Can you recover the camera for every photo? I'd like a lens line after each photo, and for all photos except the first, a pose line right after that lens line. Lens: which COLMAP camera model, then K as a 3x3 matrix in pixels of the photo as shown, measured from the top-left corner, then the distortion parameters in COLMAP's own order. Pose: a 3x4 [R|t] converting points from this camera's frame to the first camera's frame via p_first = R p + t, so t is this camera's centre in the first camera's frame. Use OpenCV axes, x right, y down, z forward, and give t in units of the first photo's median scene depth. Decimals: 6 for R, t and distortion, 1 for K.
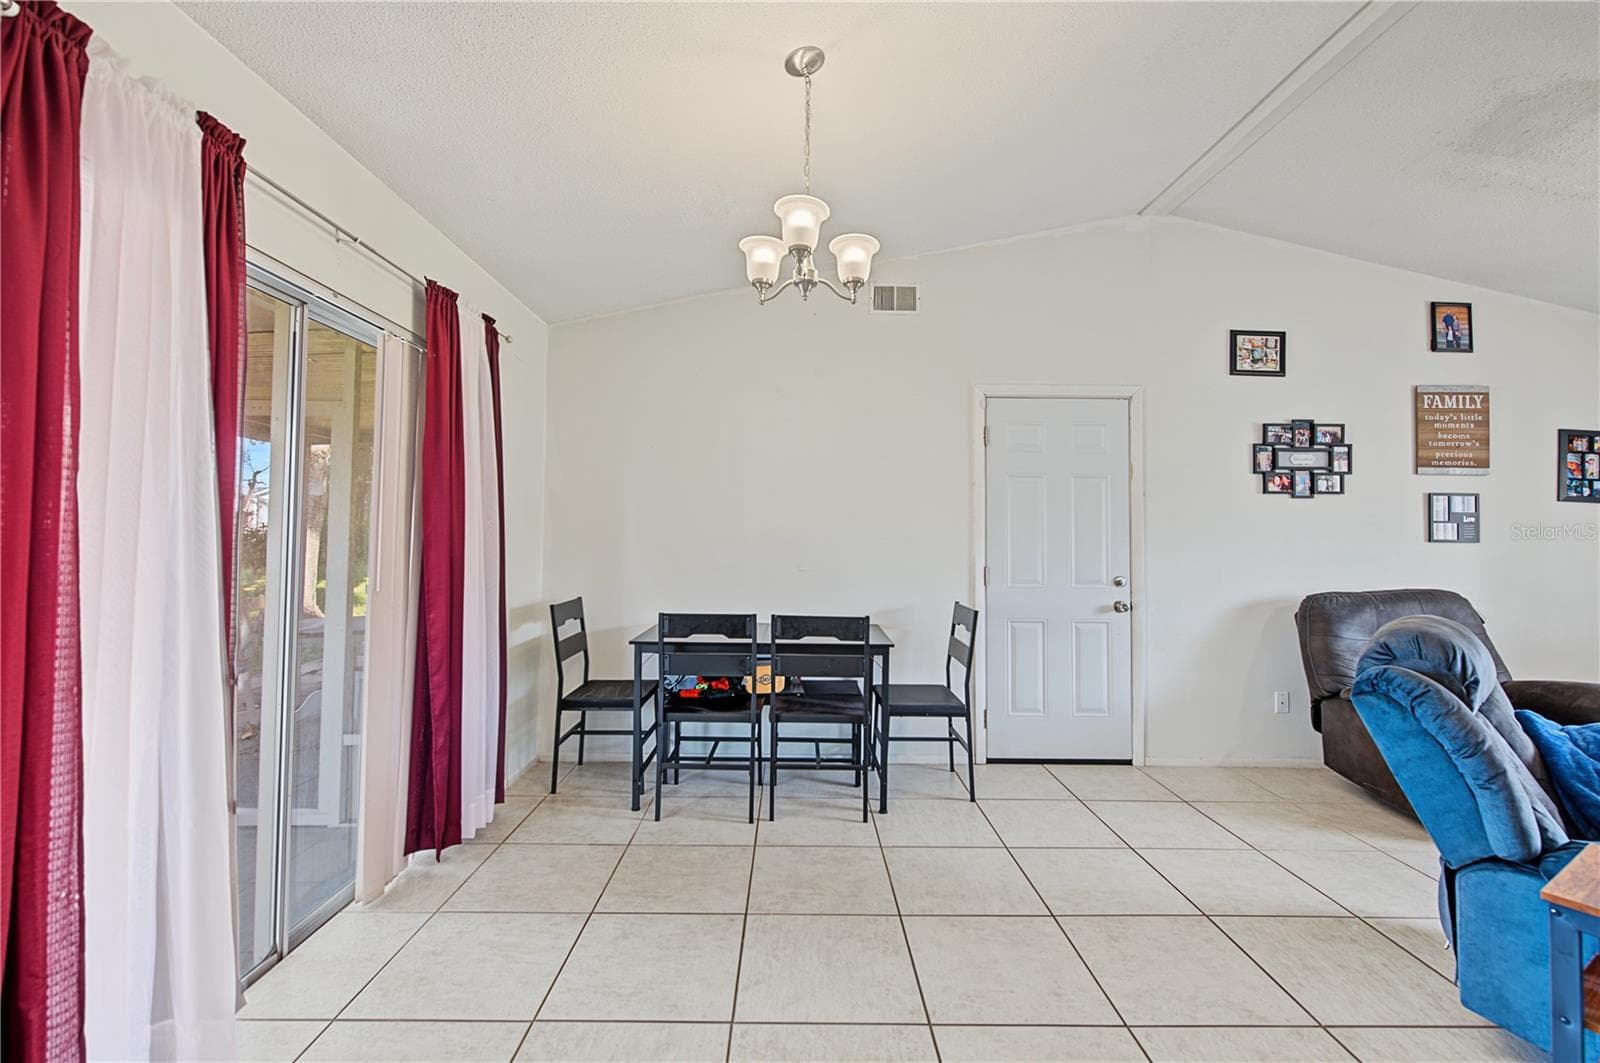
lens RADIAL K [[696.2, 0, 802.3], [0, 696.2, 509.7], [0, 0, 1]] dist [0.000753, -0.000667]
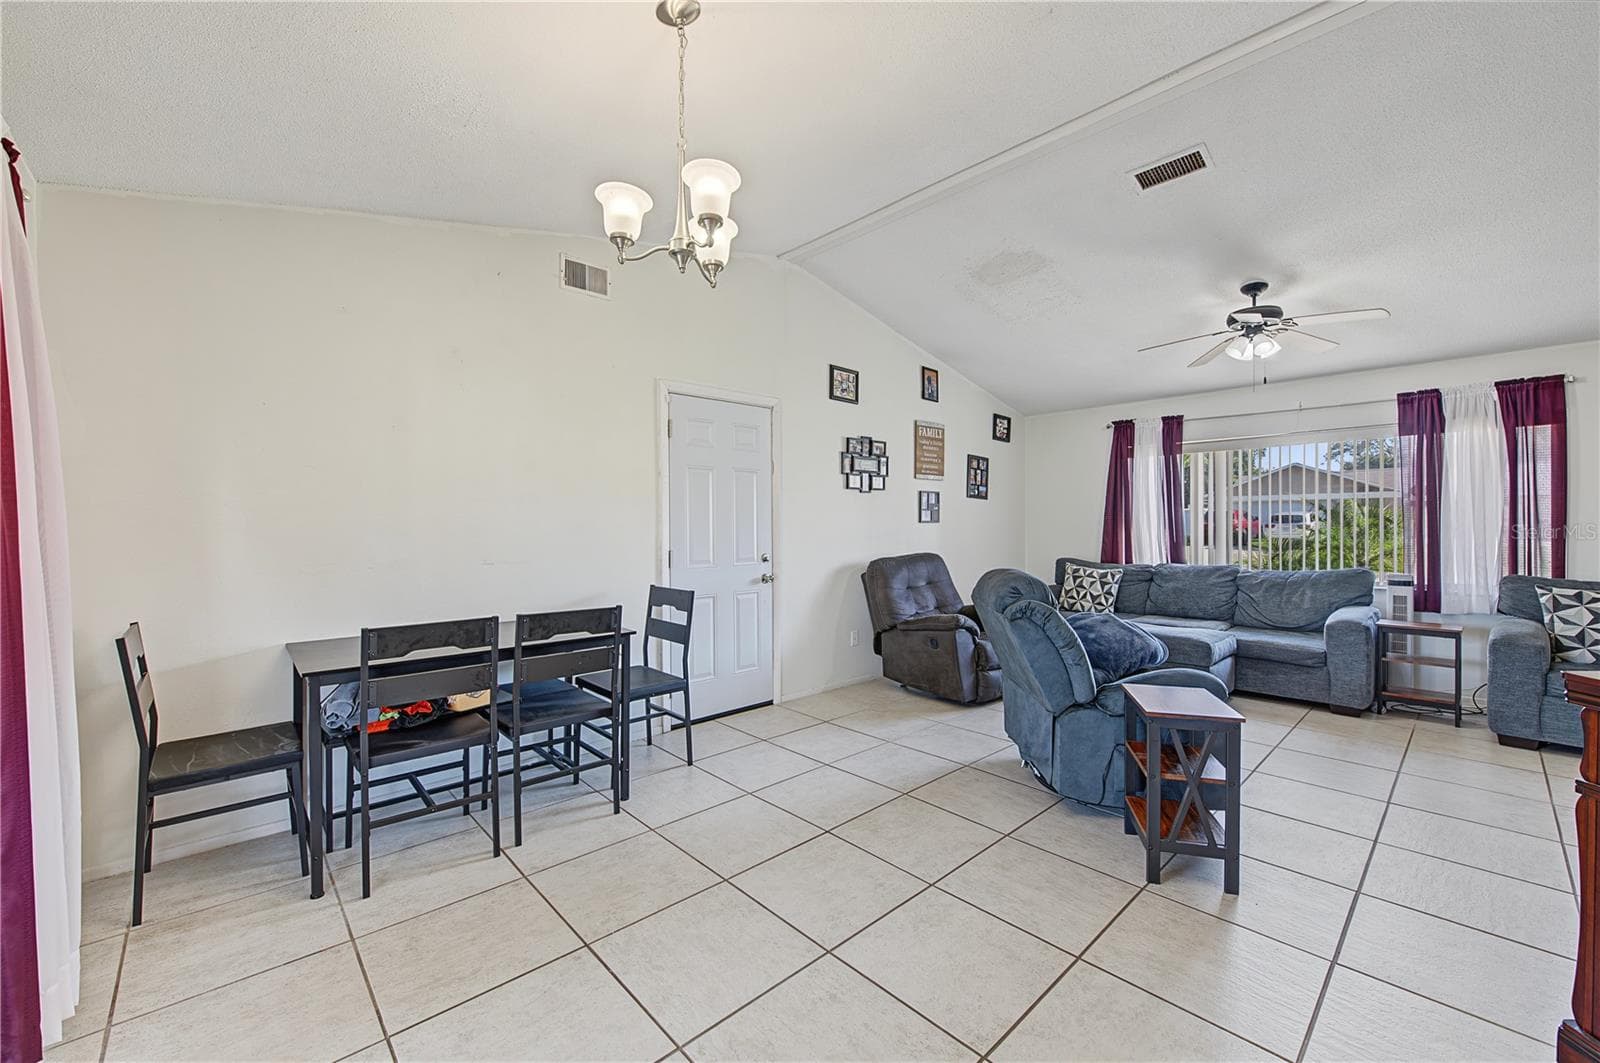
lens RADIAL K [[637.5, 0, 801.1], [0, 637.5, 525.6], [0, 0, 1]] dist [-0.002226, -0.000604]
pose [[0.738067, -0.015970, 0.674538, -0.249889], [-0.013458, 0.999173, 0.038382, 0.002375], [-0.674593, -0.037406, 0.737242, 0.134540]]
